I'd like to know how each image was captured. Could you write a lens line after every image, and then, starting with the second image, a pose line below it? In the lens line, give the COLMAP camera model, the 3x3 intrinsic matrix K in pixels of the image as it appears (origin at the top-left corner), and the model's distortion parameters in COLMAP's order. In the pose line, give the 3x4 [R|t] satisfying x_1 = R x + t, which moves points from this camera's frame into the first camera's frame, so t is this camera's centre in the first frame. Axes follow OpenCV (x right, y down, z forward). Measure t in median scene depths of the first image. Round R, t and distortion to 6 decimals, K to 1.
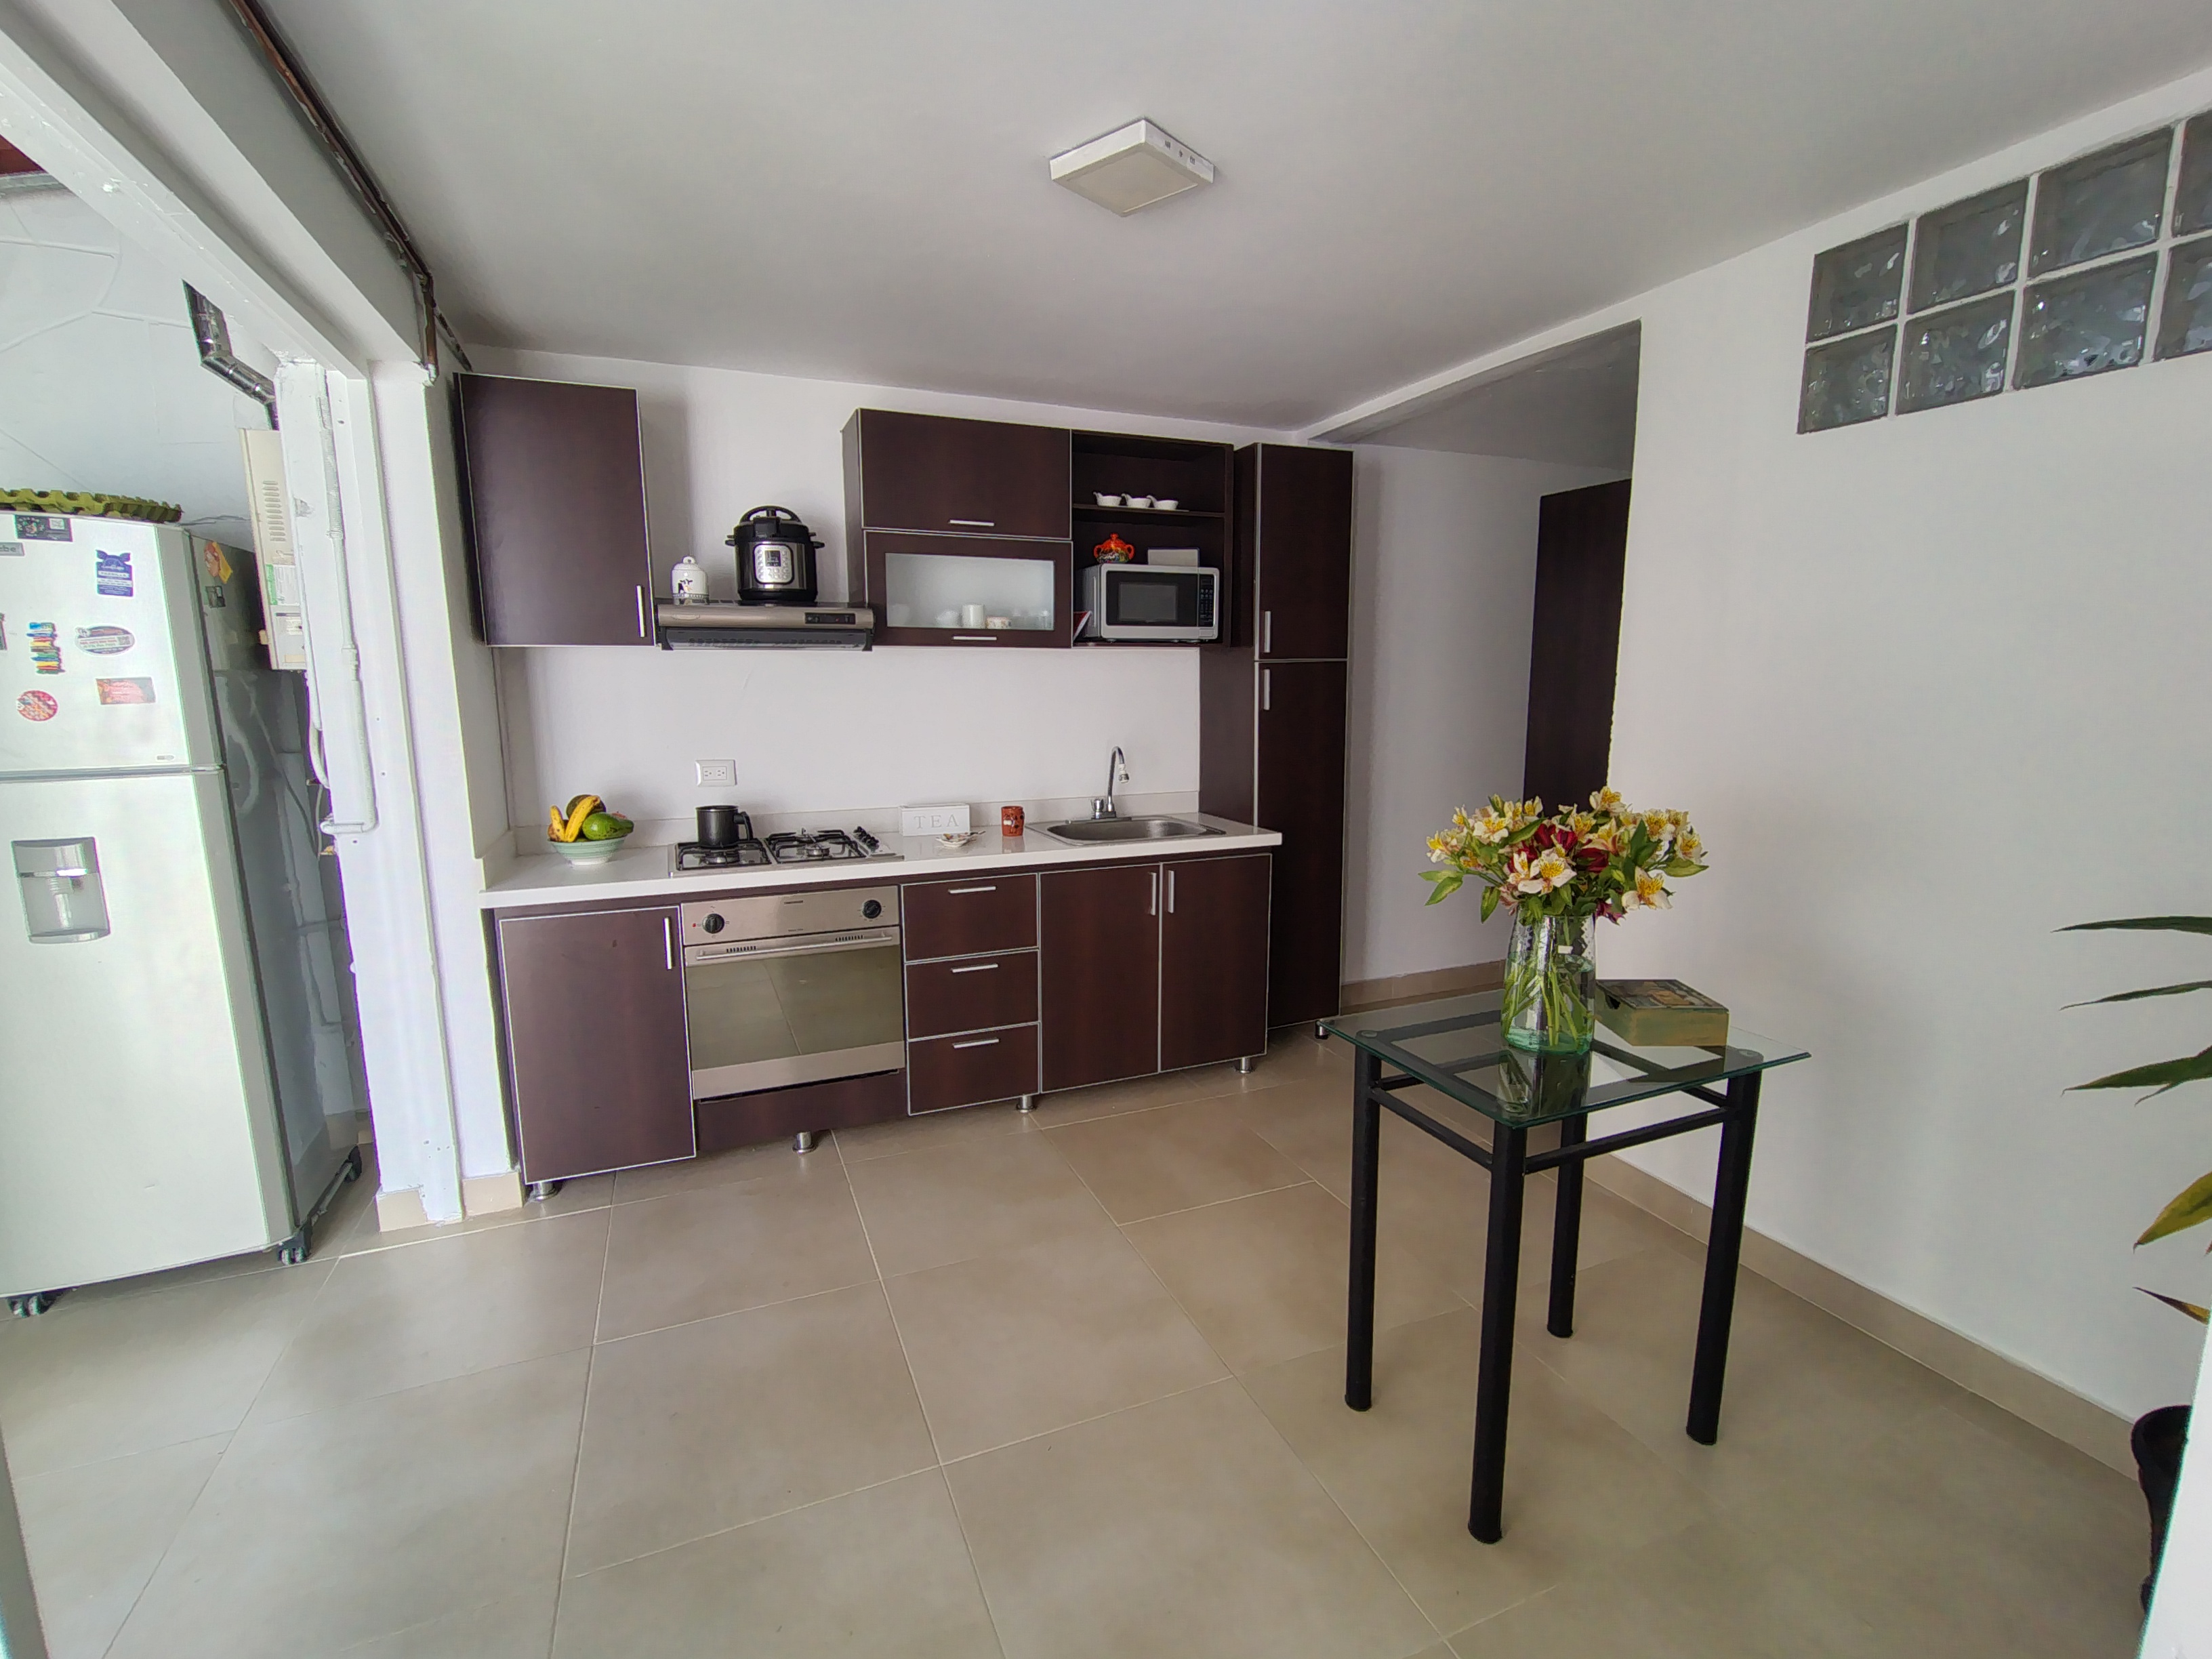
lens RADIAL K [[994.2, 0, 1106.0], [0, 994.2, 829.5], [0, 0, 1]] dist [-0.002053, 0.000937]
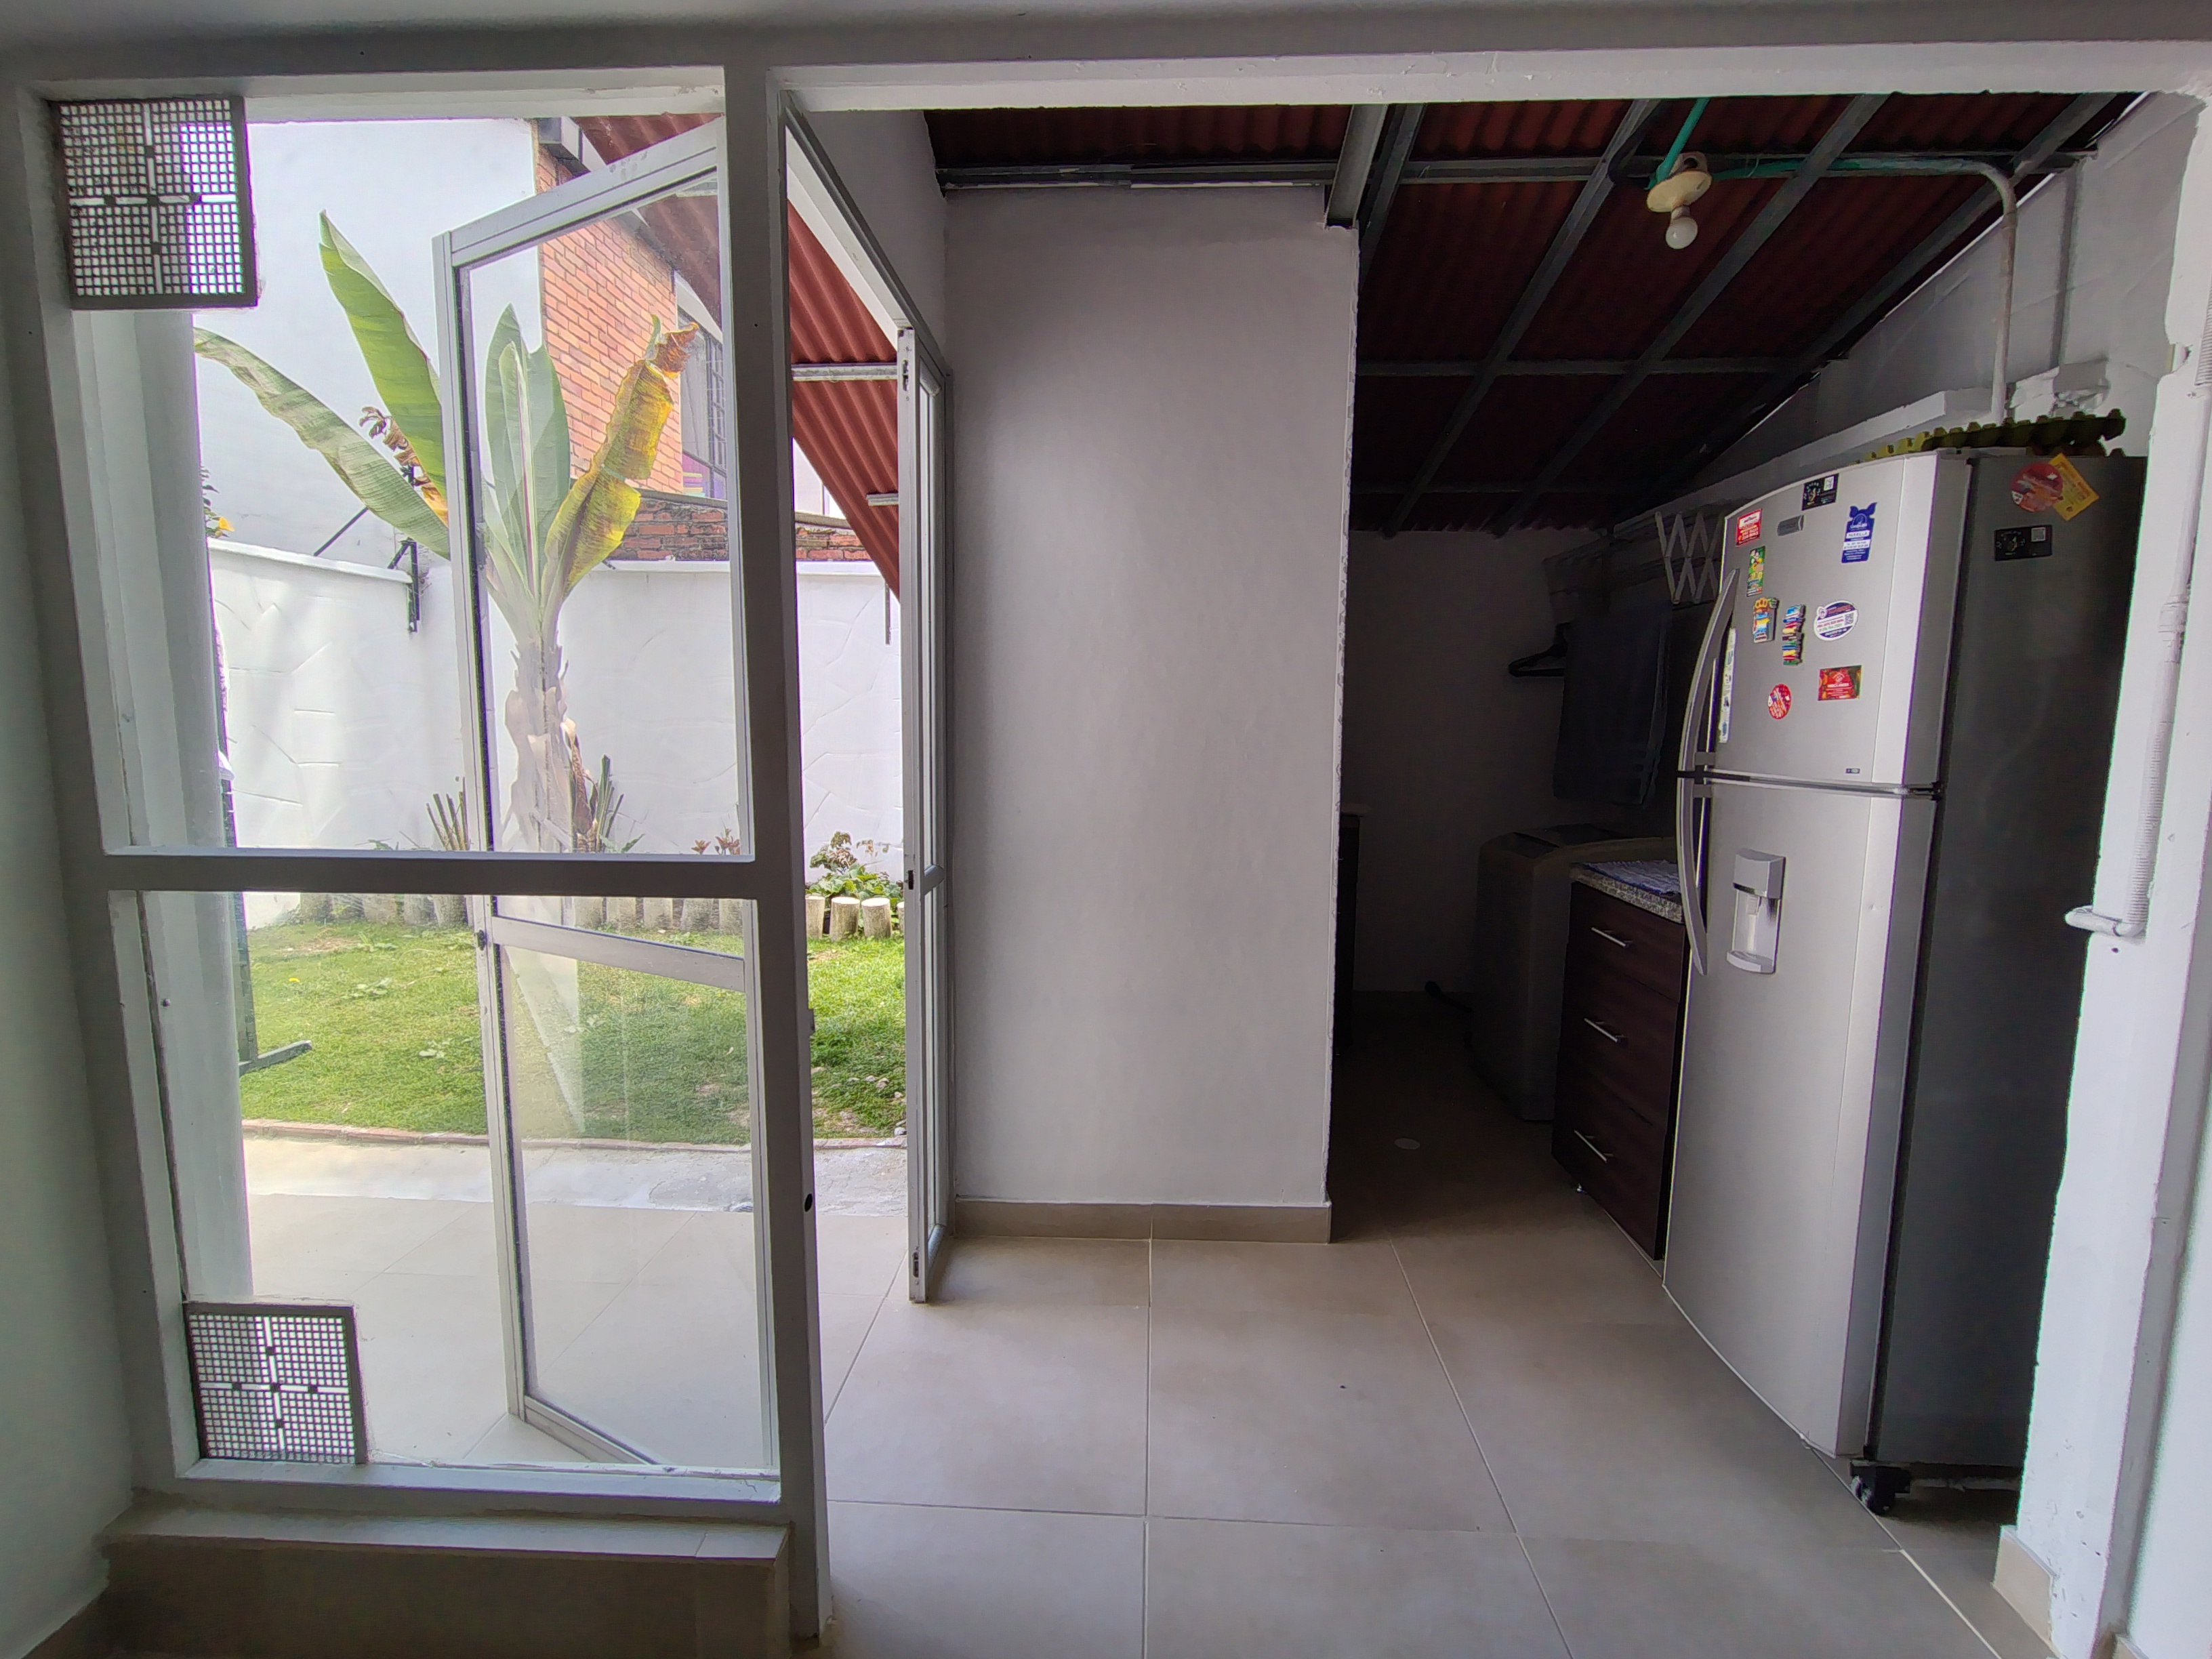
lens RADIAL K [[994.2, 0, 1106.0], [0, 994.2, 829.5], [0, 0, 1]] dist [-0.002053, 0.000937]
pose [[-0.427510, 0.106679, -0.897694, -0.010650], [-0.144982, 0.972068, 0.184562, -0.061613], [0.892309, 0.209052, -0.400102, 0.576281]]
